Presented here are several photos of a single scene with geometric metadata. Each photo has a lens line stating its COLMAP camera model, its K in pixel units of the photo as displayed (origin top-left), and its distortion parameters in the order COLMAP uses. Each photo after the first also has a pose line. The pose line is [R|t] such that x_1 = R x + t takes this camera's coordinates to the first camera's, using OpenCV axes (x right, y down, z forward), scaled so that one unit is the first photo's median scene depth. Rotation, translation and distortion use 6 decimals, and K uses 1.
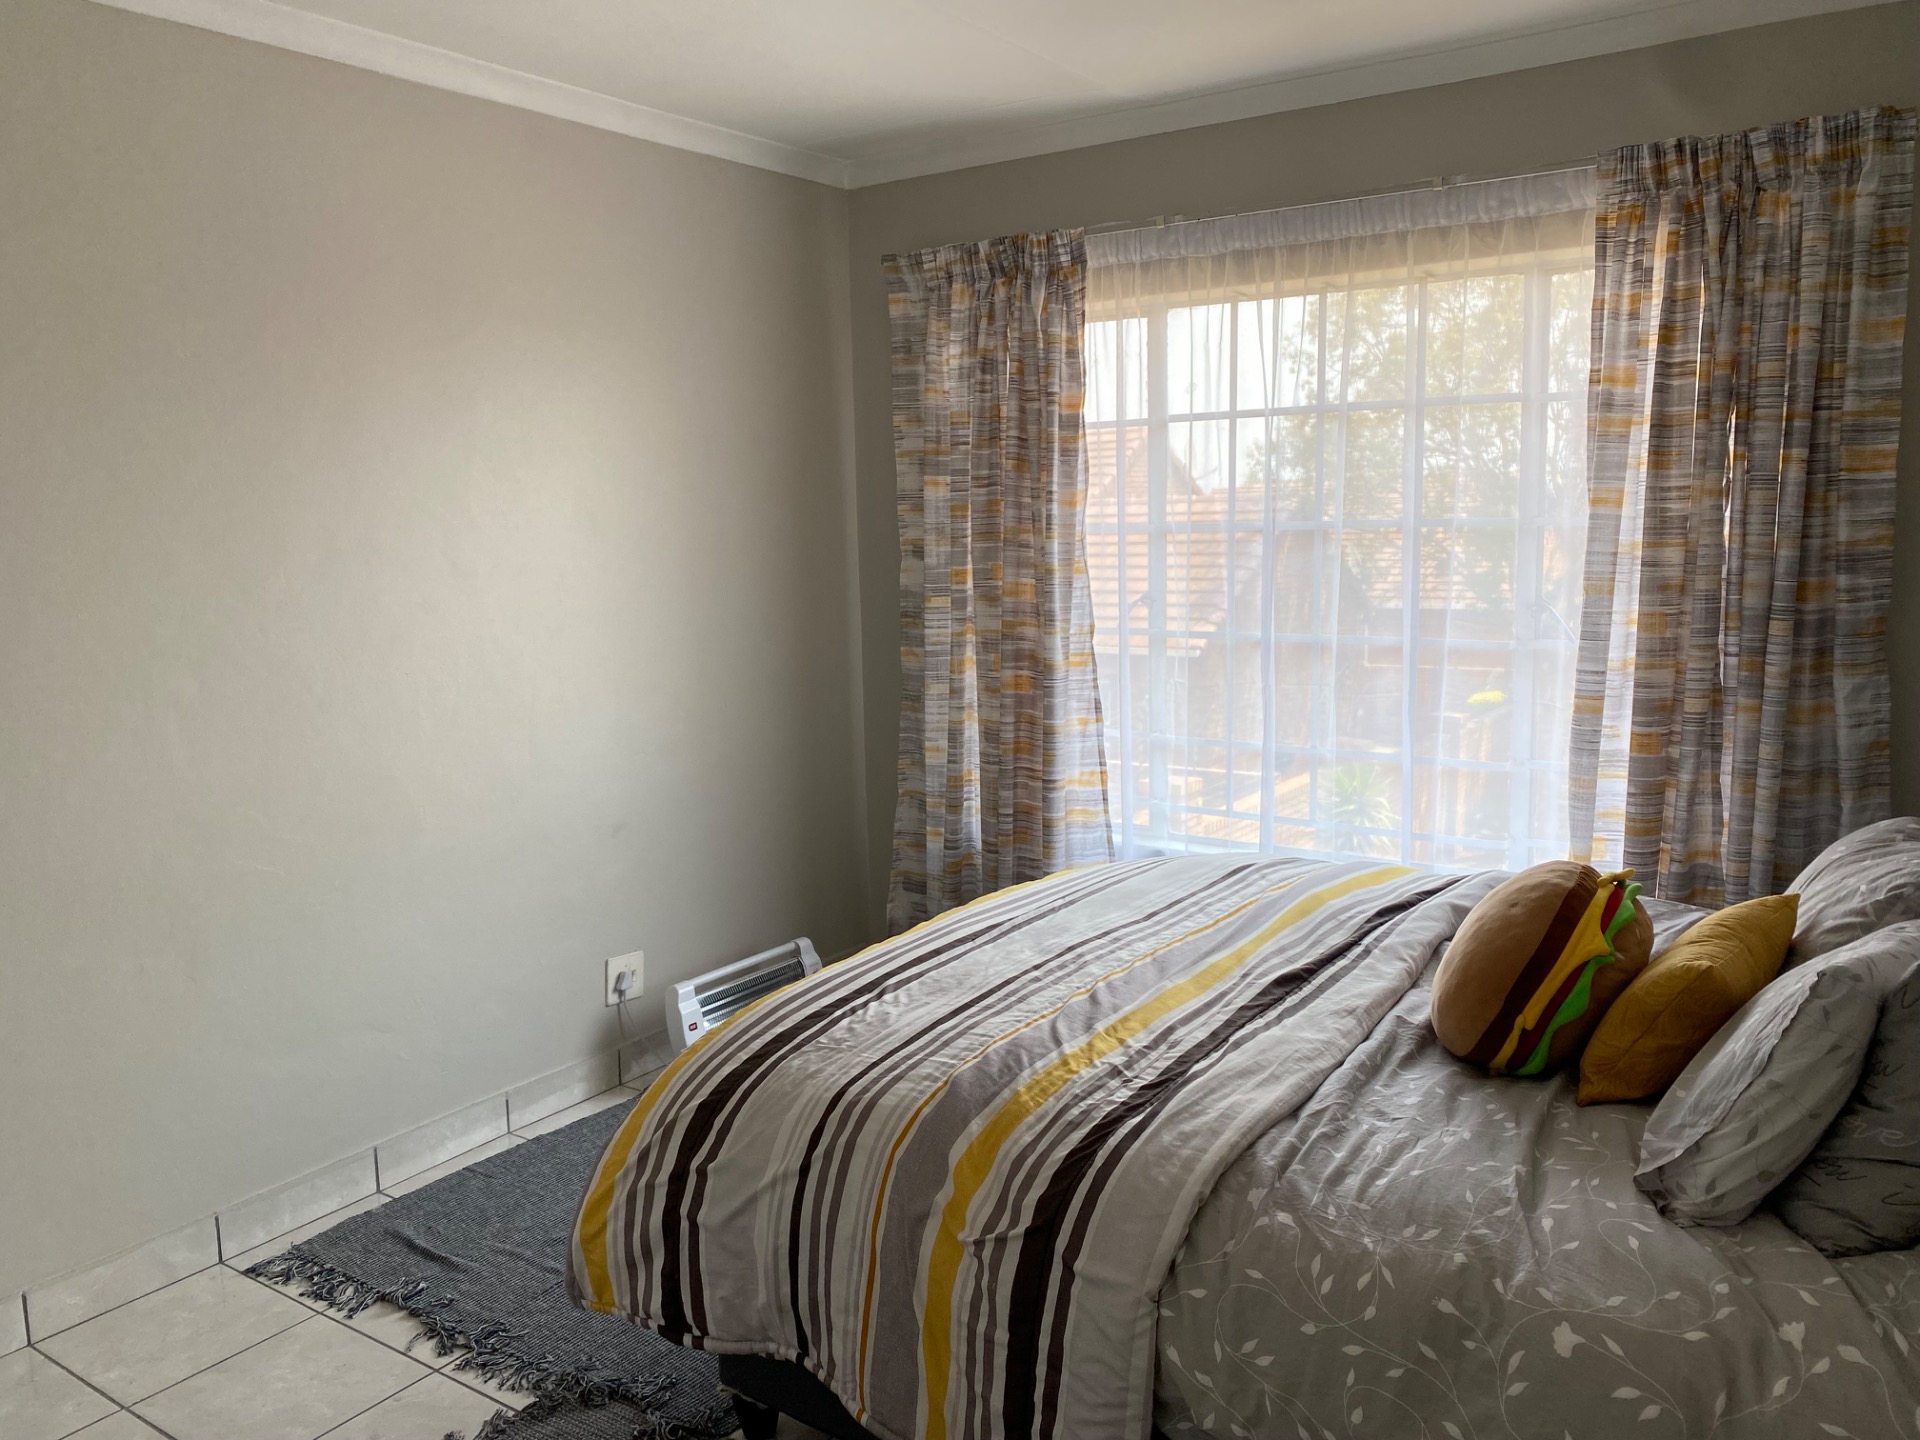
lens RADIAL K [[1482.8, 0, 960.5], [0, 1482.8, 714.3], [0, 0, 1]] dist [0.032268, -0.000554]
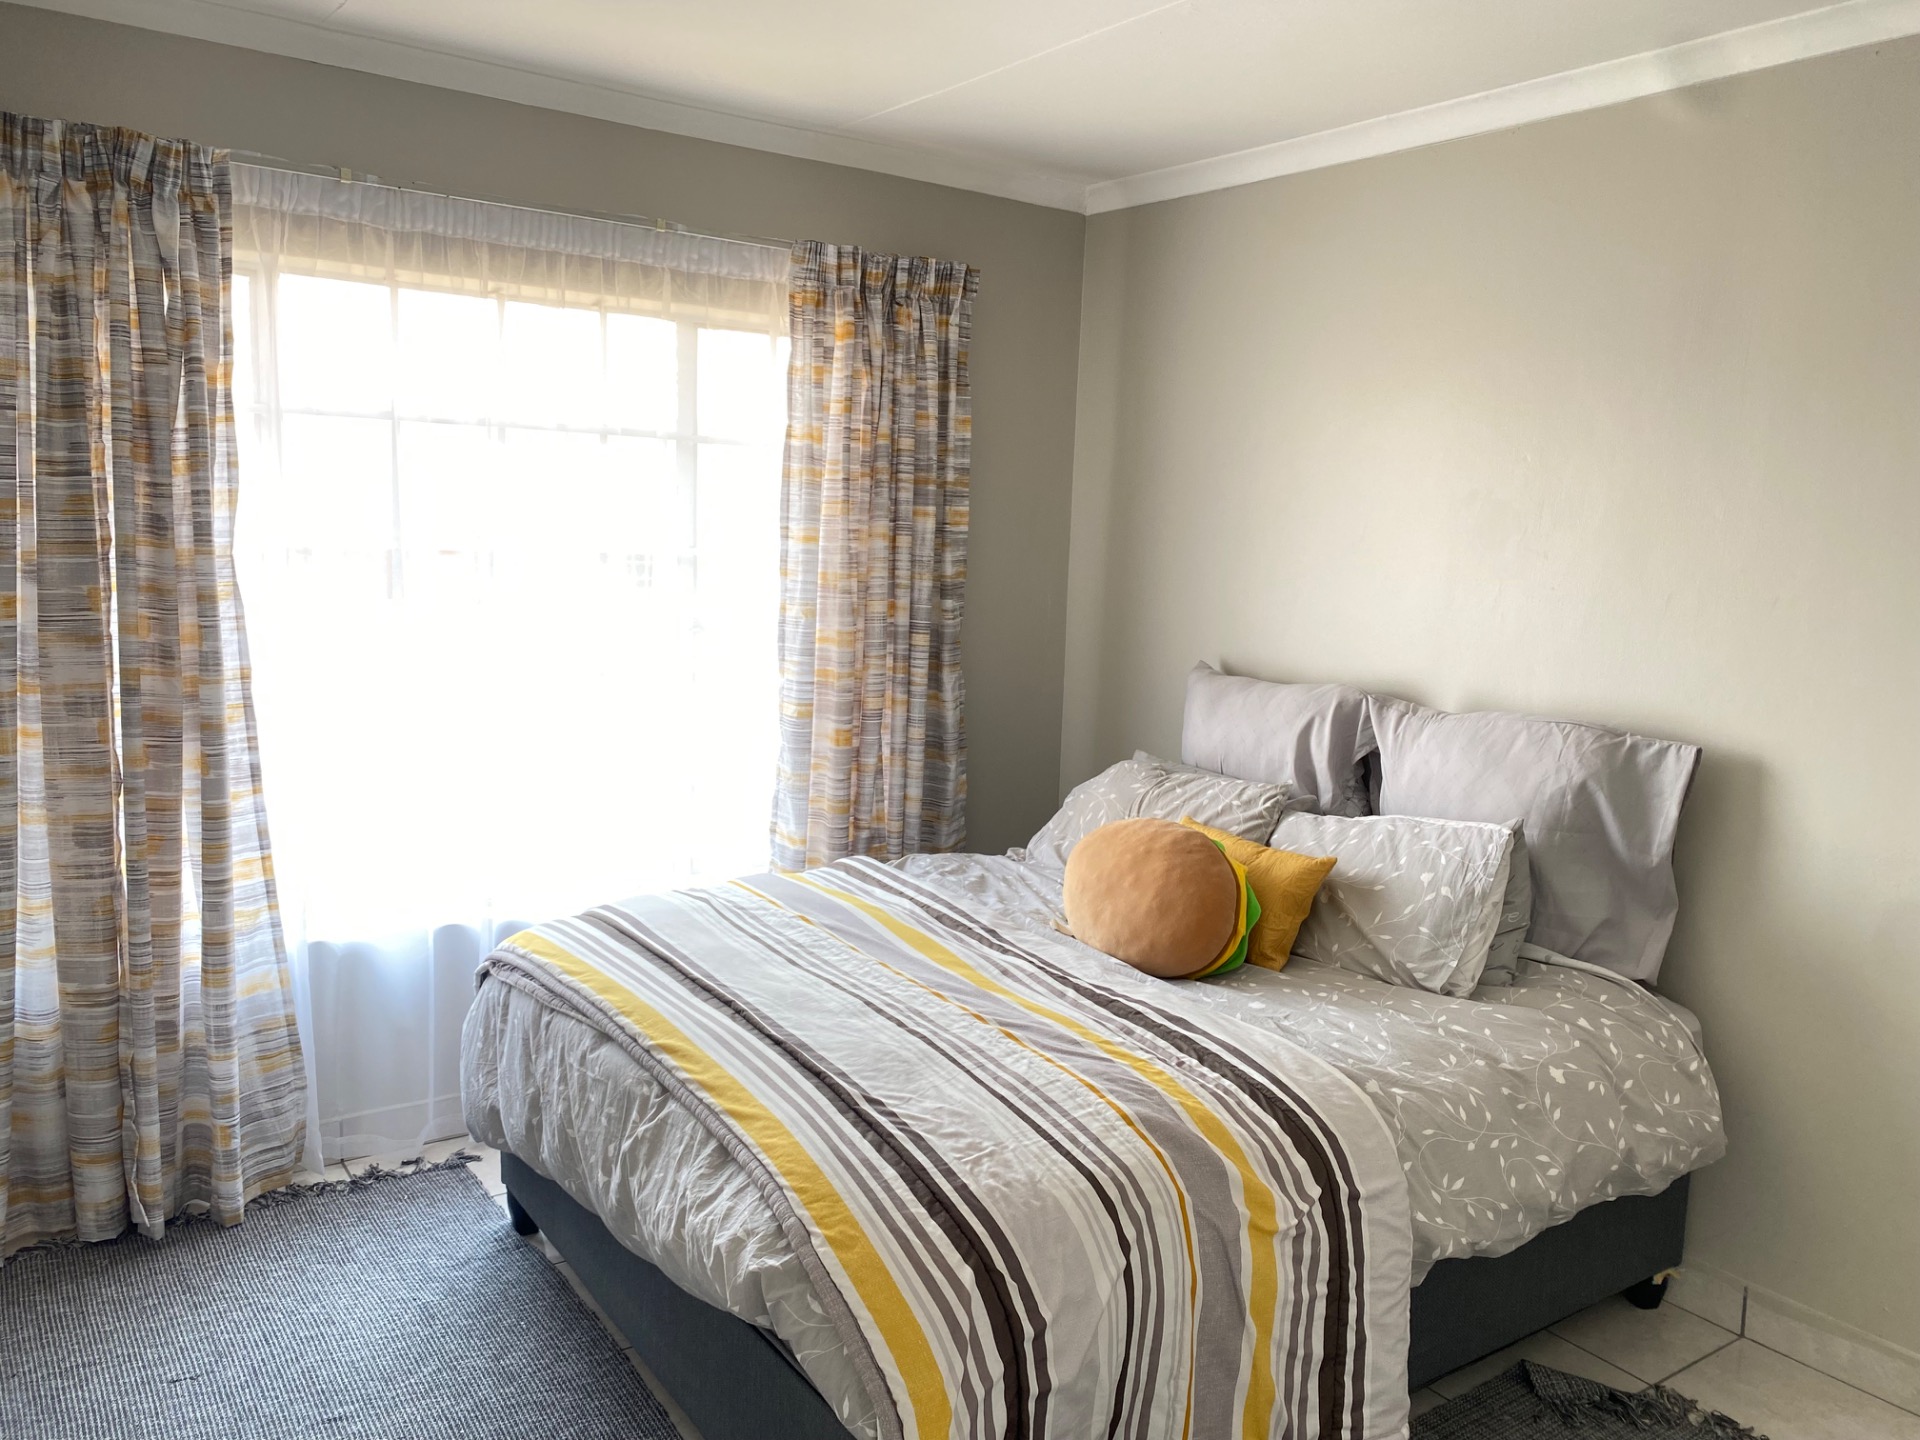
lens RADIAL K [[1434.8, 0, 957.4], [0, 1434.8, 764.8], [0, 0, 1]] dist [0.004474, 0.003694]
pose [[0.363118, -0.121687, 0.923763, -0.612177], [0.085218, 0.991617, 0.097128, -0.066529], [-0.927838, 0.043452, 0.370443, 0.484829]]
